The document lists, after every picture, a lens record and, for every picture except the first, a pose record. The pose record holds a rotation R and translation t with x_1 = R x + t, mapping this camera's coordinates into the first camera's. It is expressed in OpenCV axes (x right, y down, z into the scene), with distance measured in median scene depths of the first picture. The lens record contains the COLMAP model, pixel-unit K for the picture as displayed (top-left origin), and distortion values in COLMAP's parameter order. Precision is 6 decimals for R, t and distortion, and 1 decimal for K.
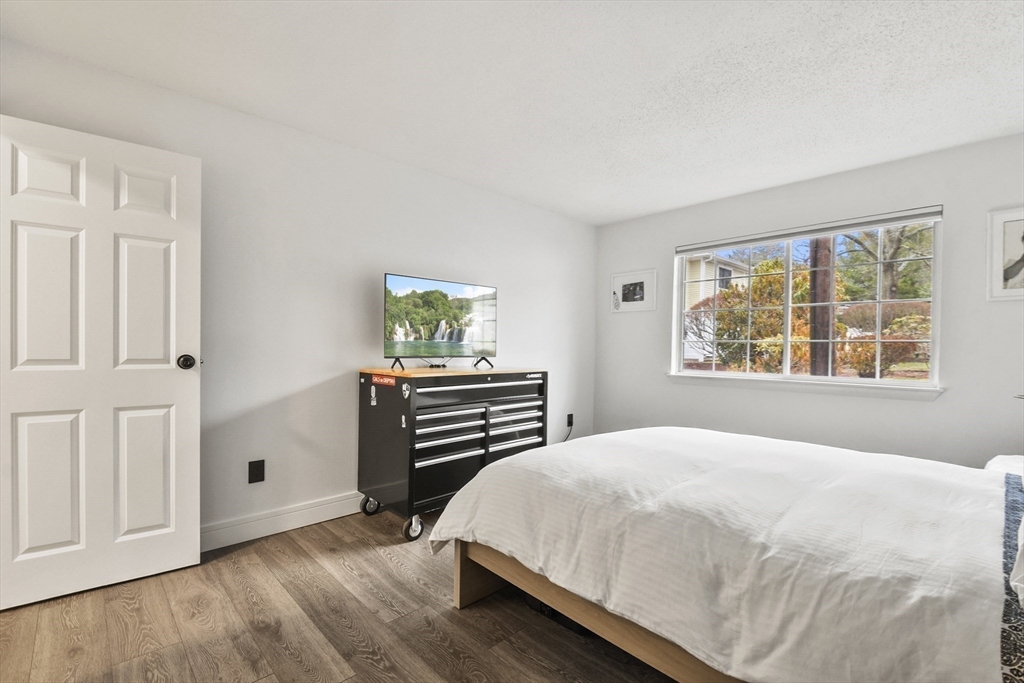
lens RADIAL K [[453.6, 0, 506.4], [0, 453.6, 344.7], [0, 0, 1]] dist [0.001169, -0.004602]
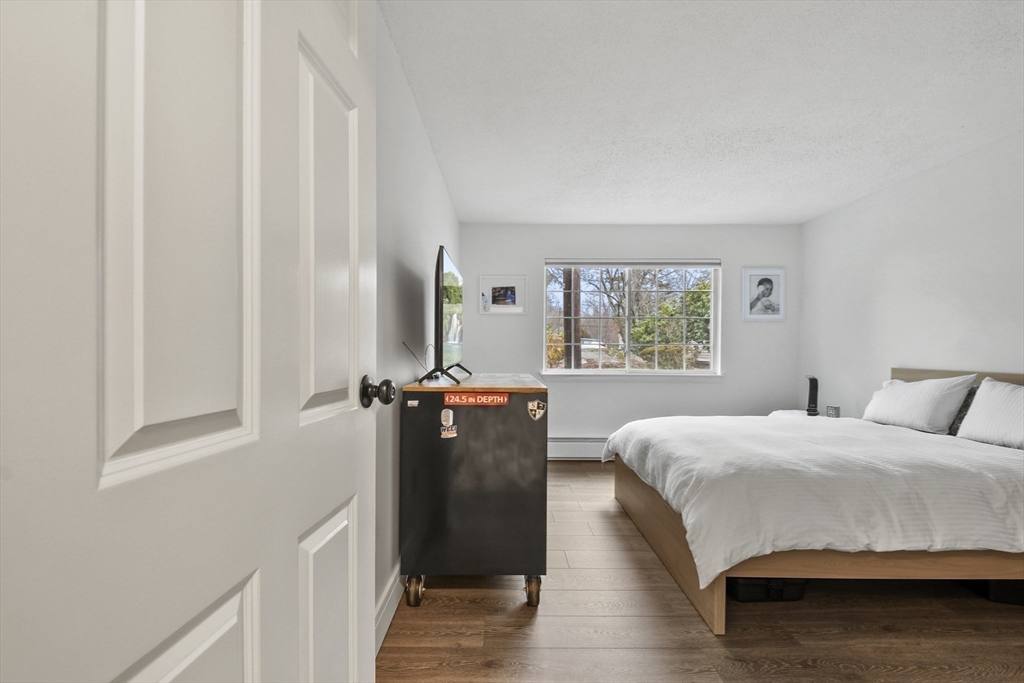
lens RADIAL K [[453.6, 0, 479.1], [0, 453.6, 357.1], [0, 0, 1]] dist [0.001169, -0.004602]
pose [[0.681114, -0.018896, 0.731933, -0.755253], [0.000283, 0.999674, 0.025544, -0.004673], [-0.732177, -0.017191, 0.680897, 0.505957]]
